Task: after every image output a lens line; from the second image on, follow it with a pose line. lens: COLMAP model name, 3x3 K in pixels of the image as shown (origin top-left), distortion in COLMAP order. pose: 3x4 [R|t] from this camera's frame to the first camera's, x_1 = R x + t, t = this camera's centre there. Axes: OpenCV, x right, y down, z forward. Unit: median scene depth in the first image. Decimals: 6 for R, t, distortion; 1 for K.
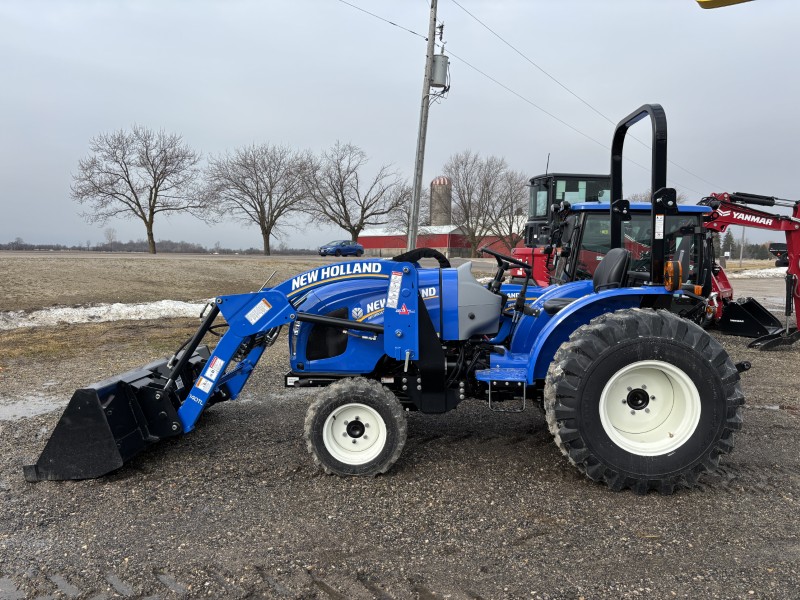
lens RADIAL K [[592.5, 0, 396.6], [0, 592.5, 291.4], [0, 0, 1]] dist [0.005179, -0.024132]
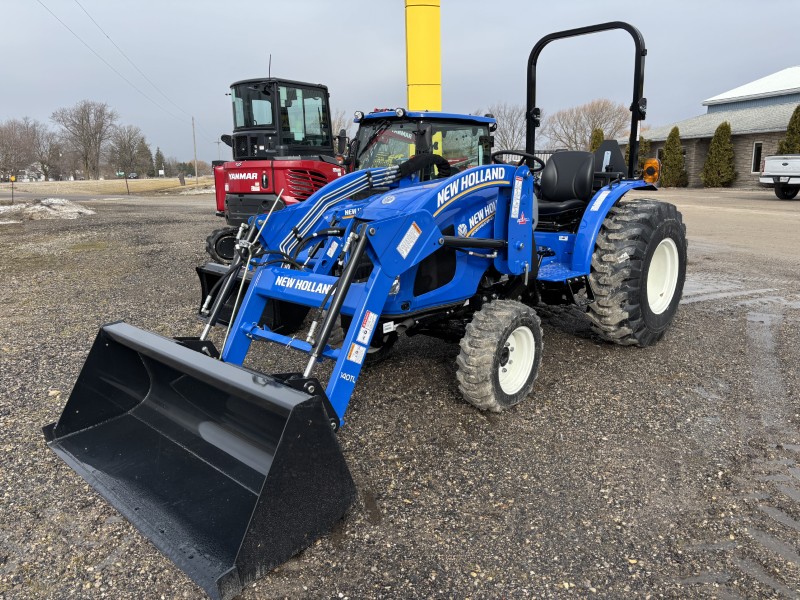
lens RADIAL K [[592.5, 0, 398.3], [0, 592.5, 305.2], [0, 0, 1]] dist [0.005179, -0.024132]
pose [[0.692240, -0.195123, 0.694788, -0.779400], [0.085166, 0.978115, 0.189838, -0.028433], [-0.716624, -0.072241, 0.693708, 0.488236]]
